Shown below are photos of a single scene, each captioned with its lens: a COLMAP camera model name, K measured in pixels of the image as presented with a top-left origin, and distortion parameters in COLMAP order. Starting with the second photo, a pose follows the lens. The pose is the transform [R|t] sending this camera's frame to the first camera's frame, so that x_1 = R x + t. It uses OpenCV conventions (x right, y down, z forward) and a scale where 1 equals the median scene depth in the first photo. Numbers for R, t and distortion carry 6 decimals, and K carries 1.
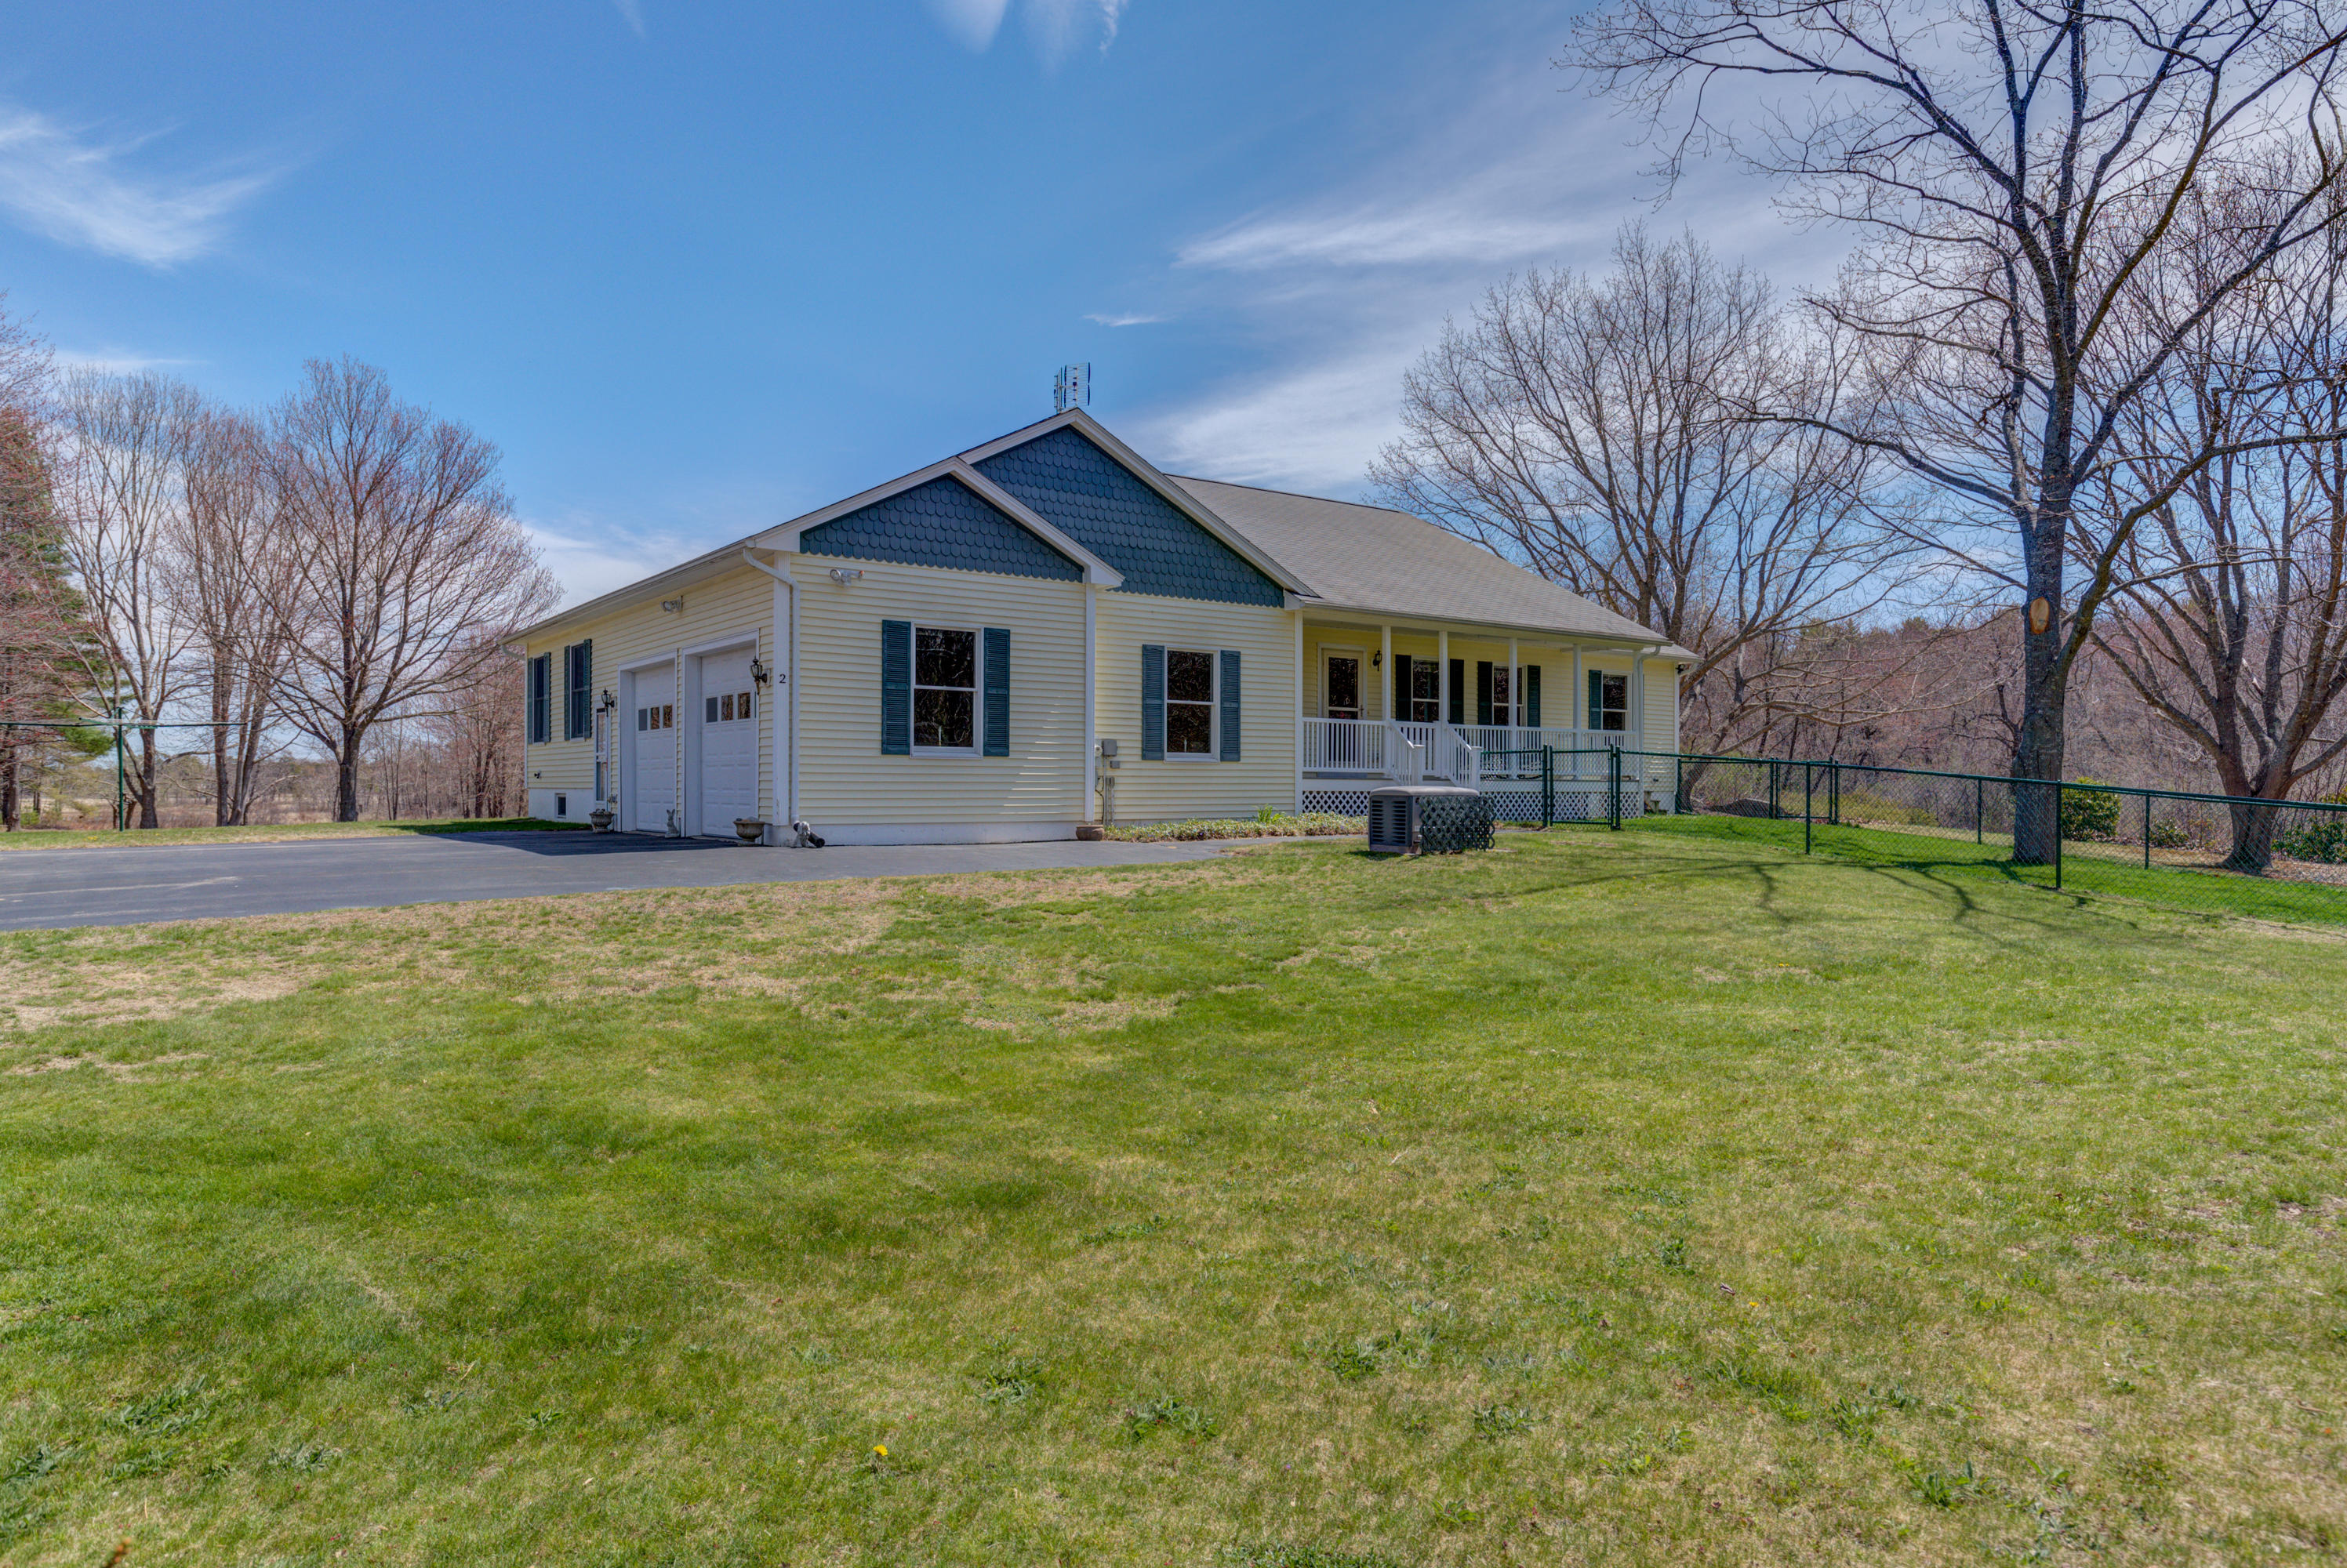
lens RADIAL K [[1472.6, 0, 1176.6], [0, 1472.6, 779.3], [0, 0, 1]] dist [-0.004056, -0.000265]
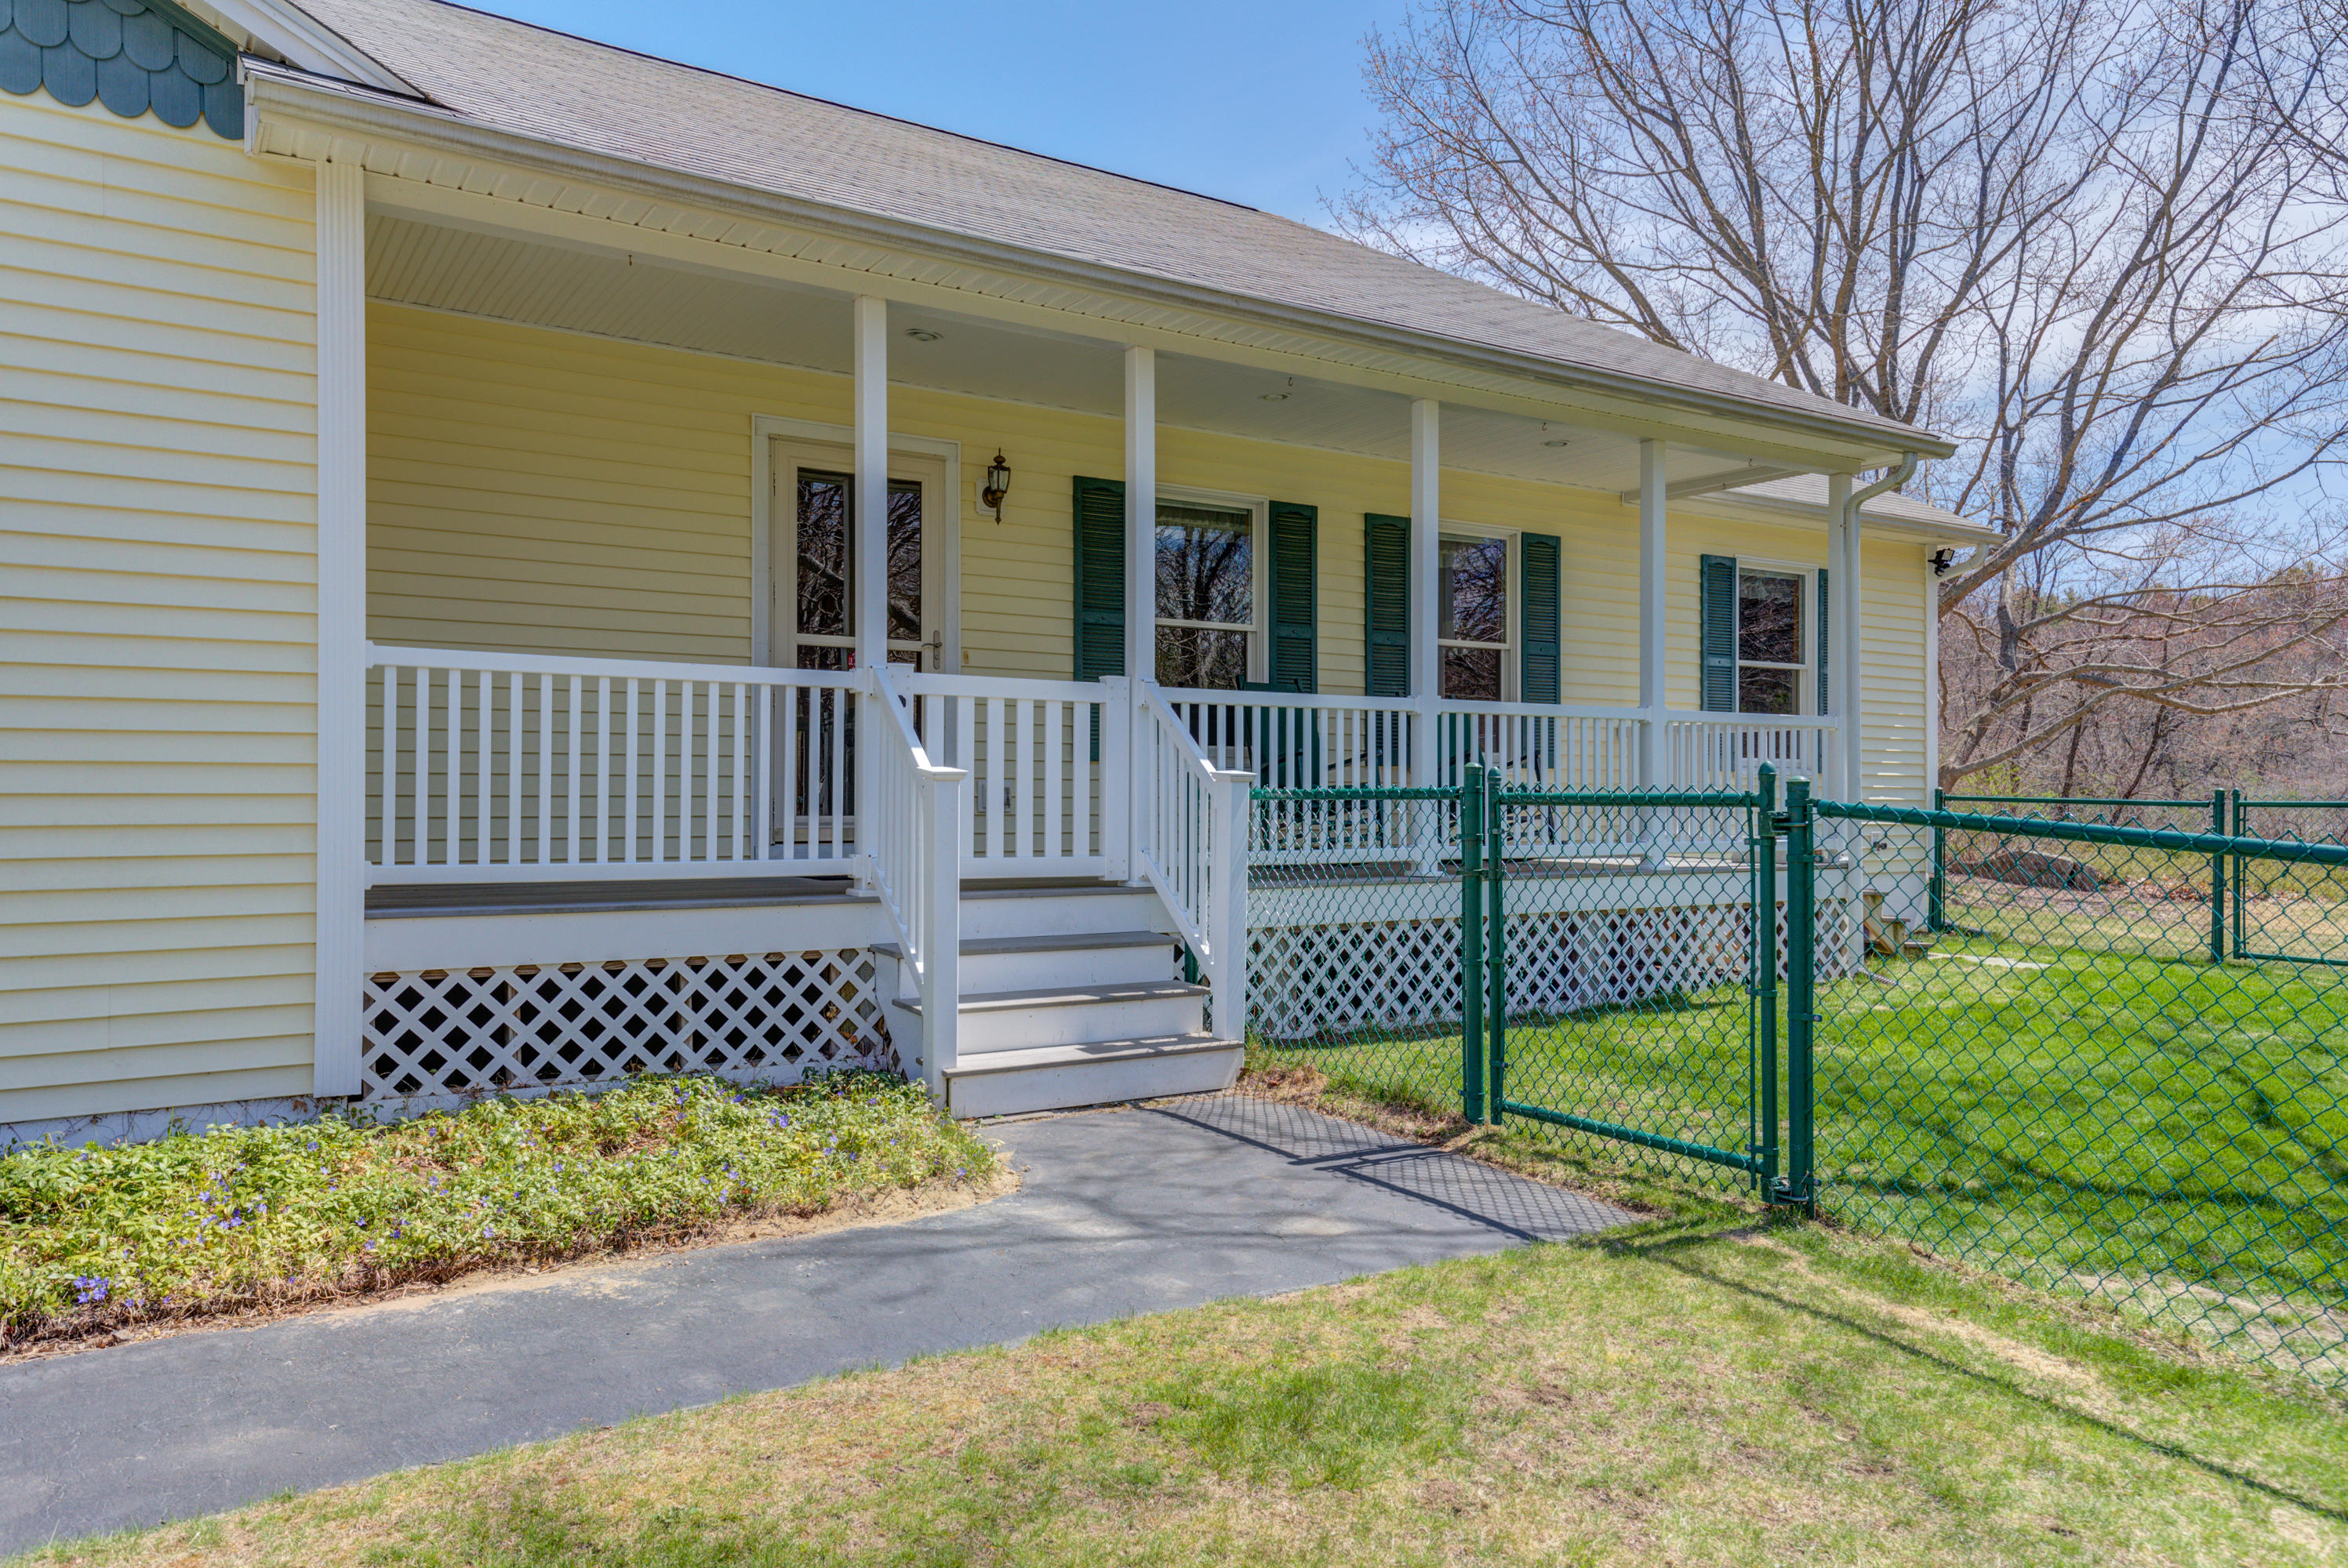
lens RADIAL K [[1648.7, 0, 1172.5], [0, 1648.7, 790.5], [0, 0, 1]] dist [0.012981, 0.003037]
pose [[0.998507, -0.001292, -0.054604, 0.164896], [0.001368, 0.999998, 0.001356, -0.014723], [0.054602, -0.001429, 0.998507, 0.560605]]
